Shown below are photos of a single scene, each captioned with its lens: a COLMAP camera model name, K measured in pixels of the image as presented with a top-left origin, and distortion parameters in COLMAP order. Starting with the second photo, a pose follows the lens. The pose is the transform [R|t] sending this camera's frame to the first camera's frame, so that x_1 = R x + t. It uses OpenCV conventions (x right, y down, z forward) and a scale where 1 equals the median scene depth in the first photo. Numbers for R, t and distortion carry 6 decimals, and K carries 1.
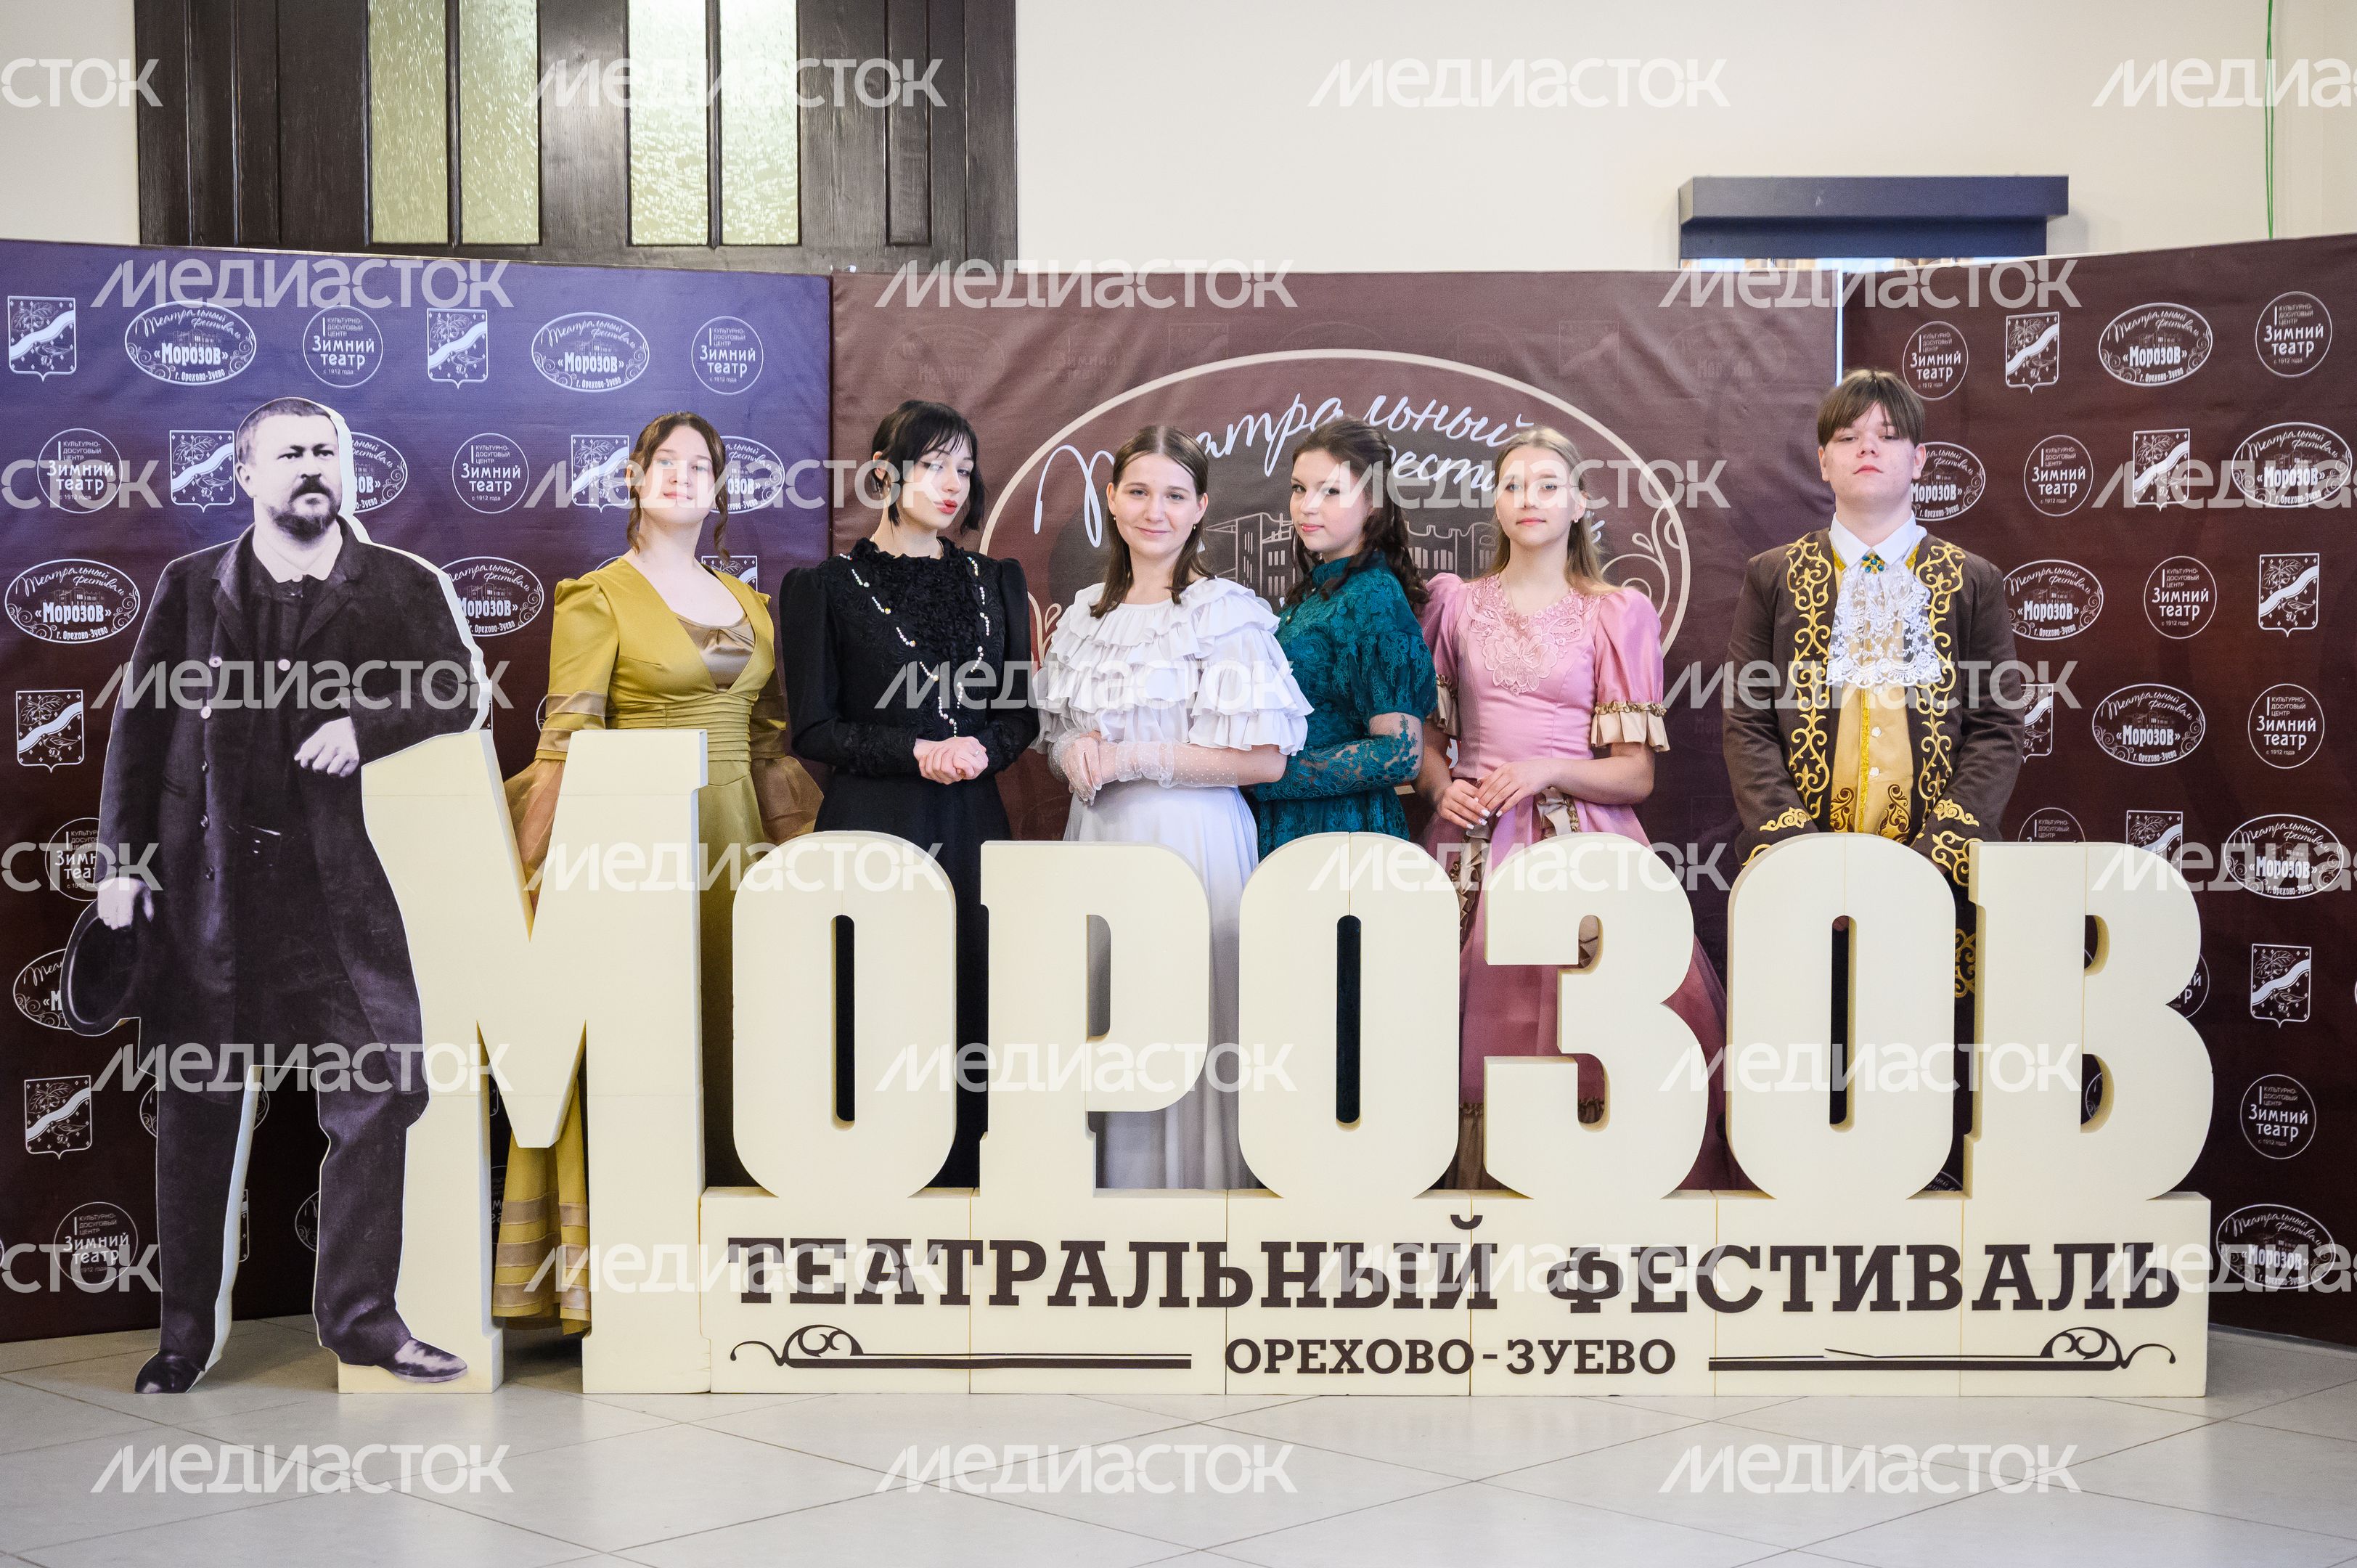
lens RADIAL K [[3621.3, 0, 1178.8], [0, 3621.3, 774.9], [0, 0, 1]] dist [0.007993, 0.000000]
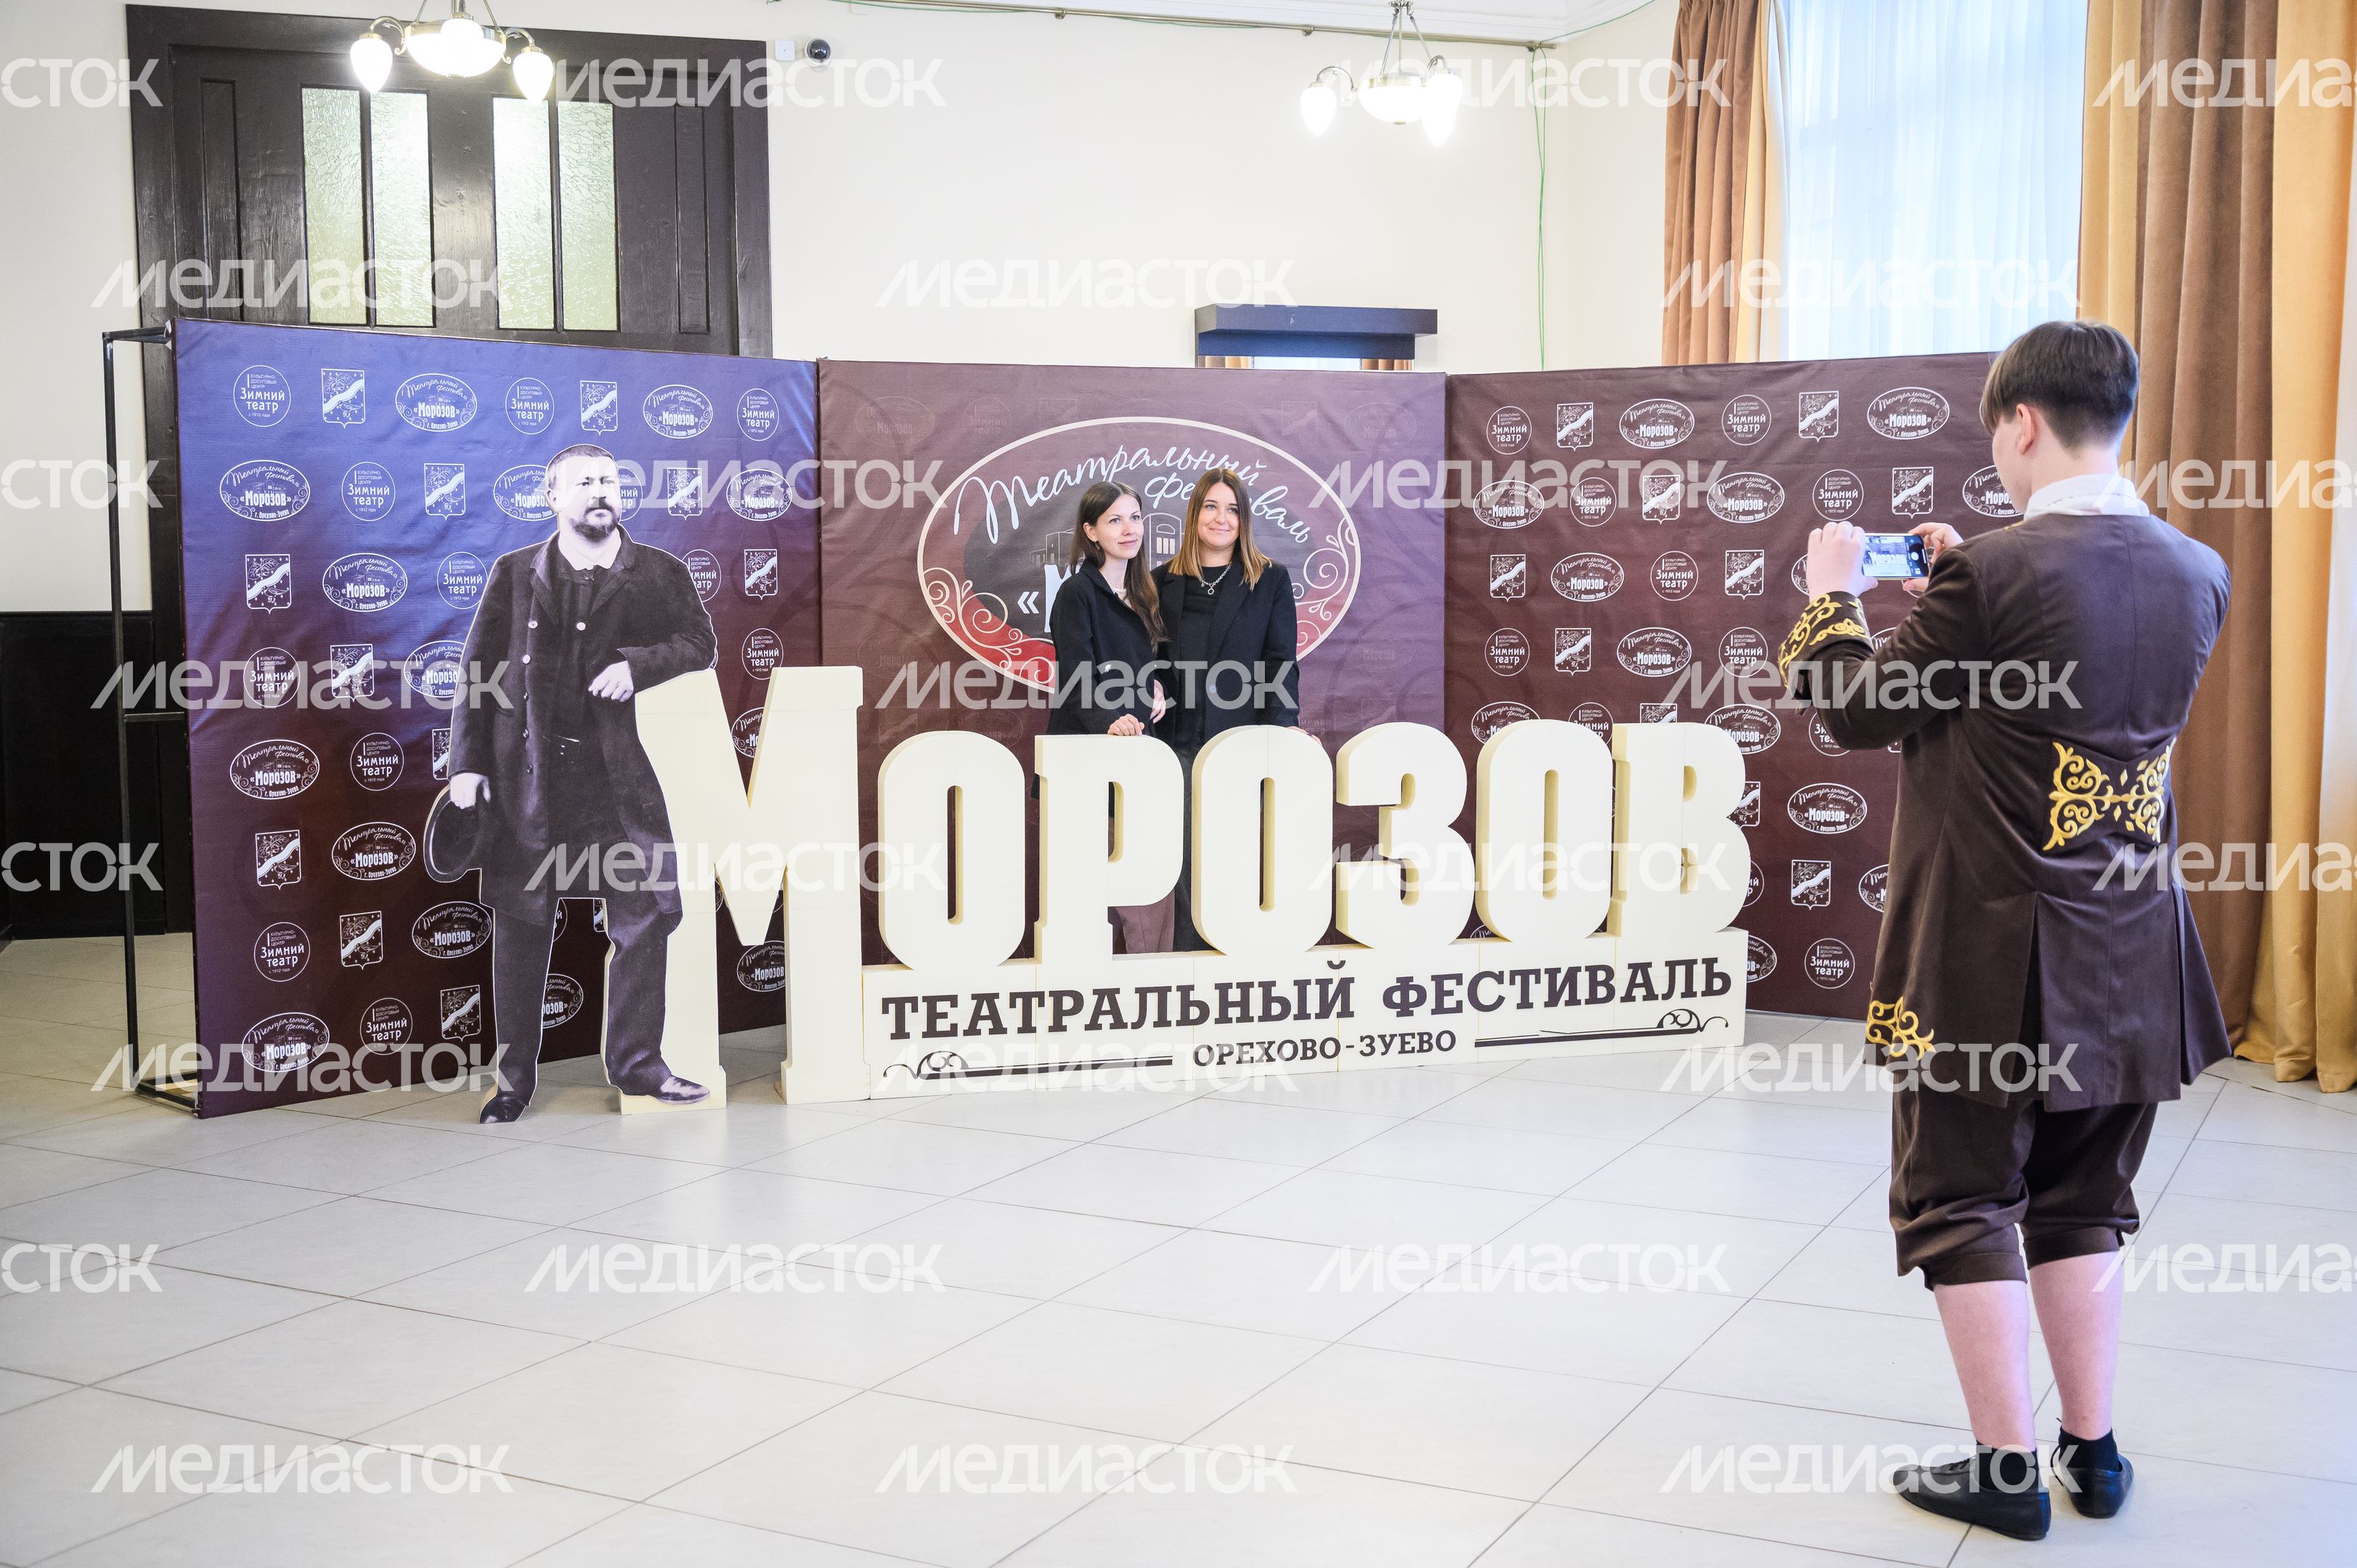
lens RADIAL K [[2435.5, 0, 1178.7], [0, 2435.5, 795.5], [0, 0, 1]] dist [-0.013367, 0.000000]
pose [[0.958904, -0.028023, 0.282344, -0.292488], [0.015323, 0.998773, 0.047090, -0.004420], [-0.283317, -0.040829, 0.958157, -0.019451]]
